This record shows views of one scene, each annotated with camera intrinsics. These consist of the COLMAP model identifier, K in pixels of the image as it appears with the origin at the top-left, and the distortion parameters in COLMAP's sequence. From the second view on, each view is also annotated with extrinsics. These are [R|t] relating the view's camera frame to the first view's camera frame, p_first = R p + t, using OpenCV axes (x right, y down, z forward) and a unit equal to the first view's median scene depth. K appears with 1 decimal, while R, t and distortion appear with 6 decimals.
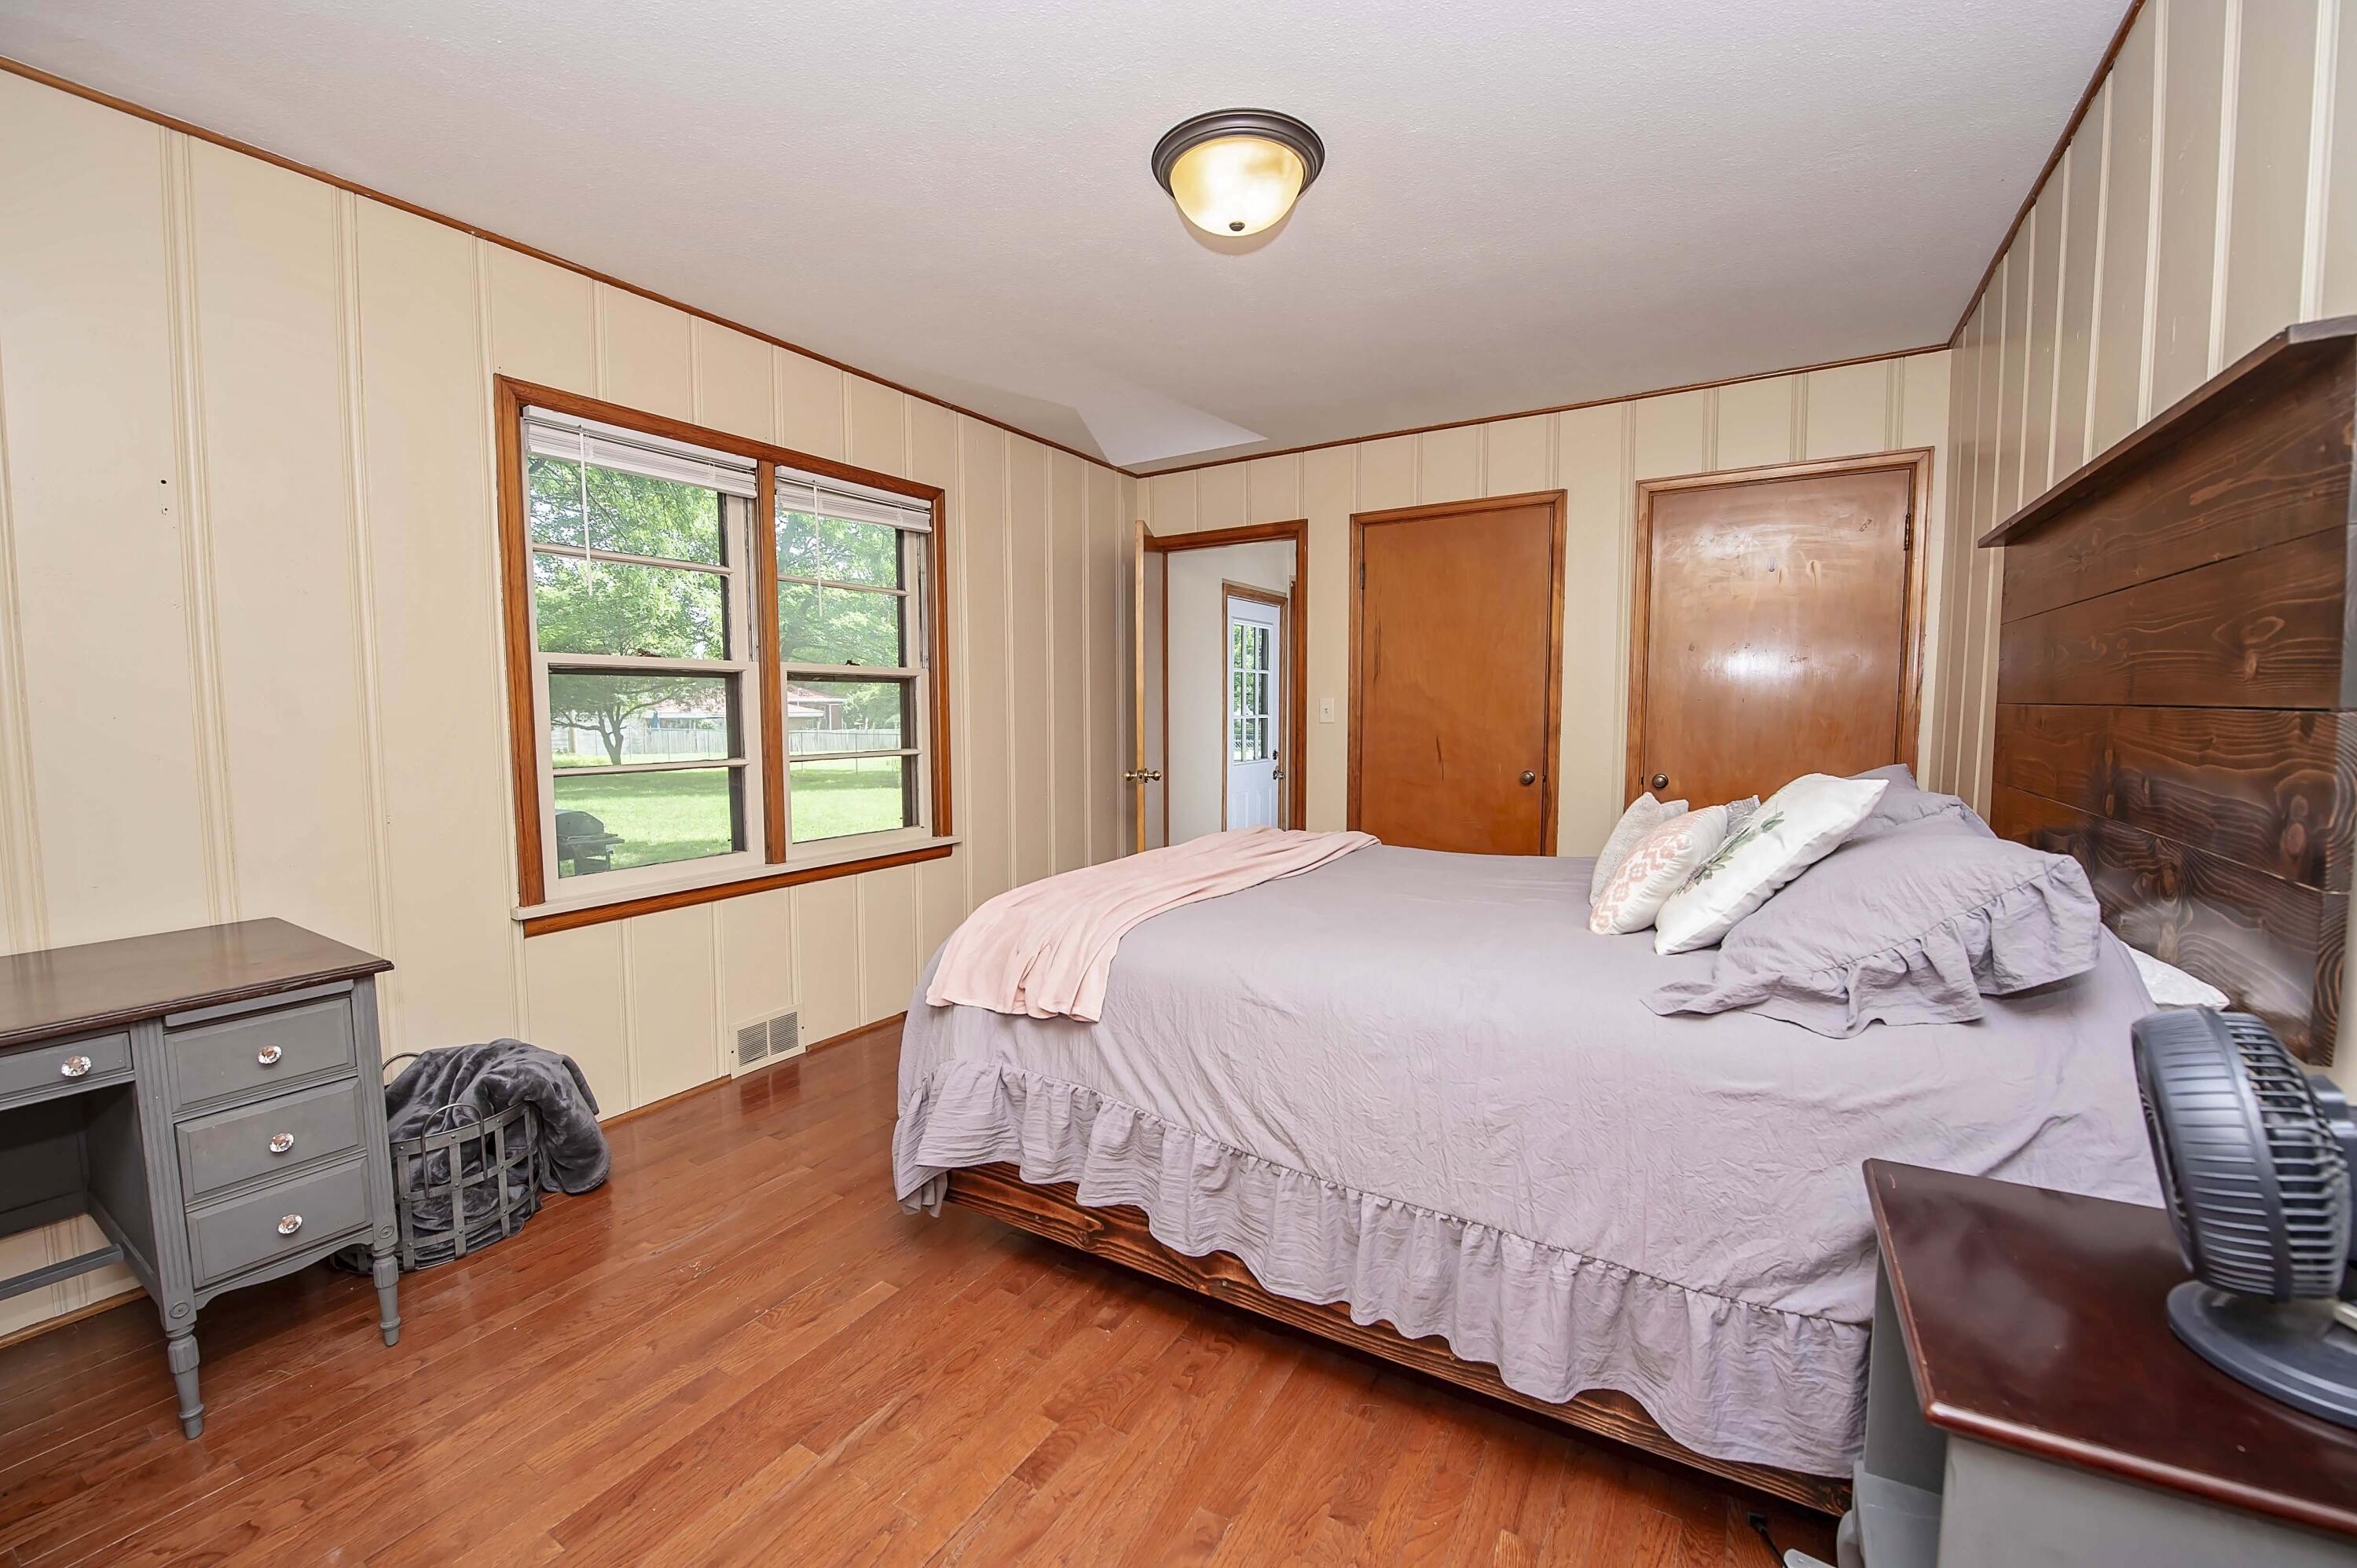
lens RADIAL K [[938.4, 0, 1171.6], [0, 938.4, 782.0], [0, 0, 1]] dist [-0.009705, -0.006112]
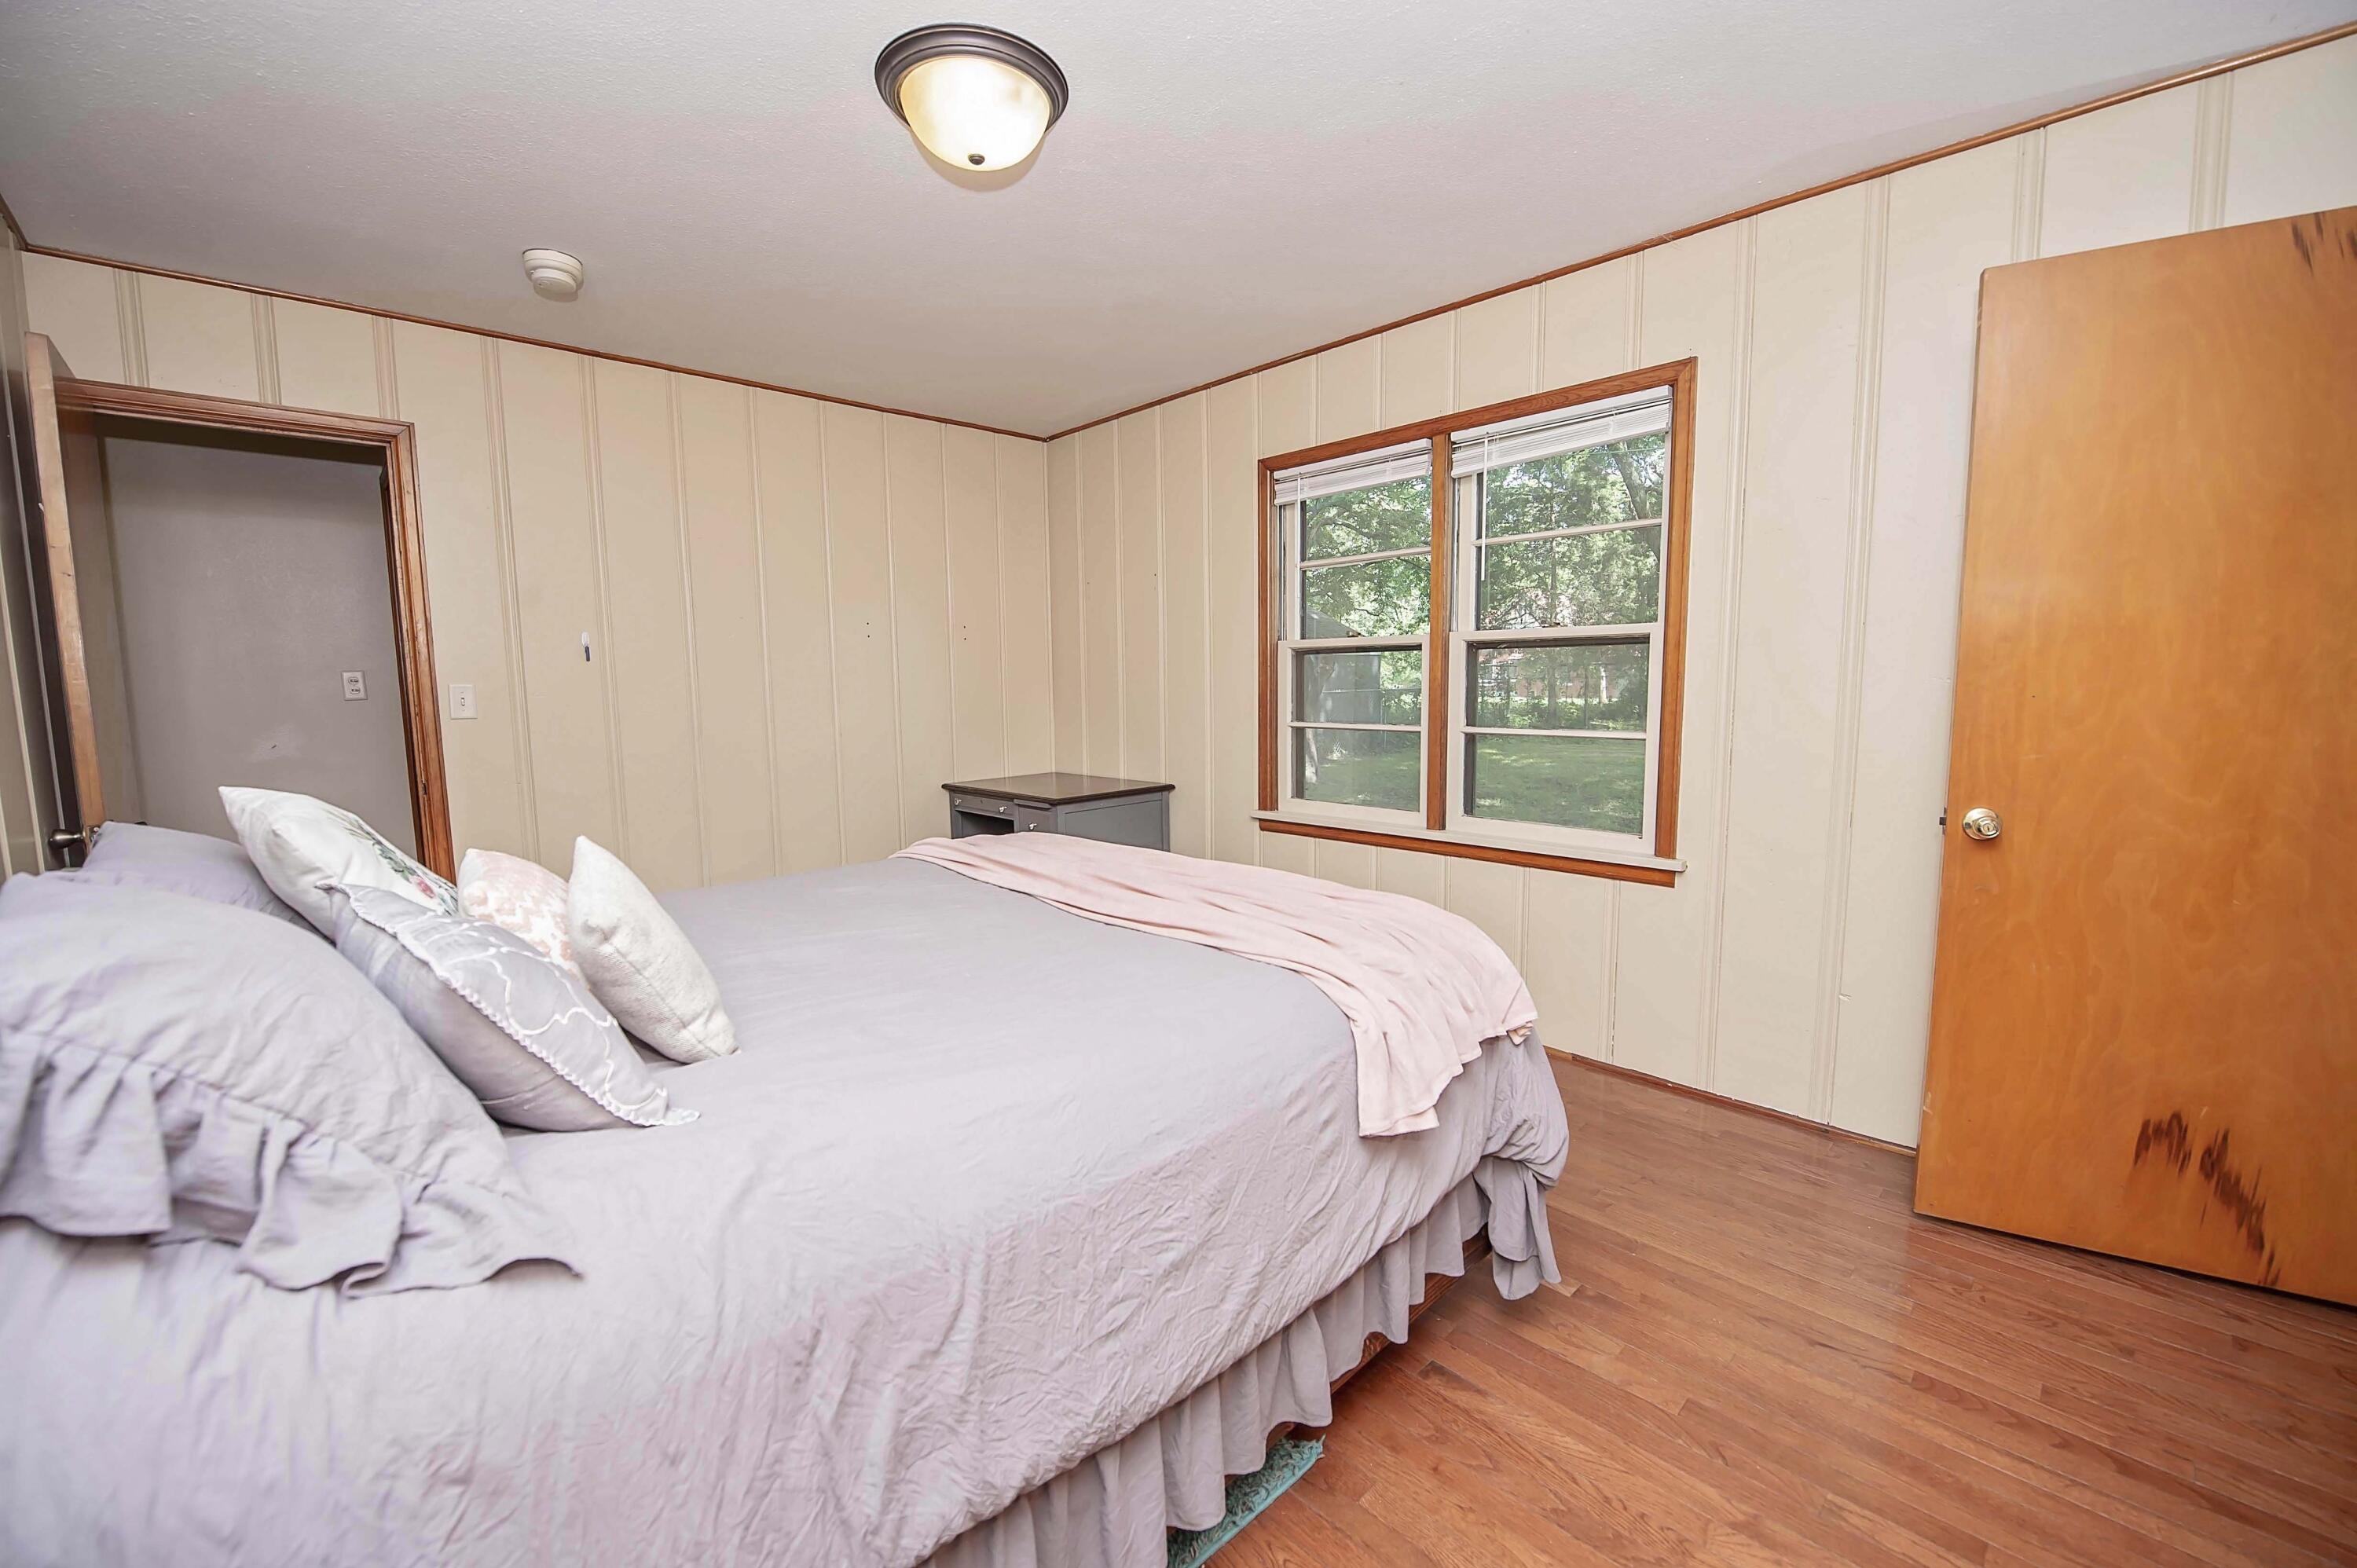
lens RADIAL K [[938.4, 0, 1171.6], [0, 938.4, 782.0], [0, 0, 1]] dist [-0.009705, -0.006112]
pose [[-0.251143, 0.108339, -0.961868, 0.690052], [-0.067371, 0.989350, 0.129025, -0.084781], [0.965603, 0.097206, -0.241169, 1.045691]]
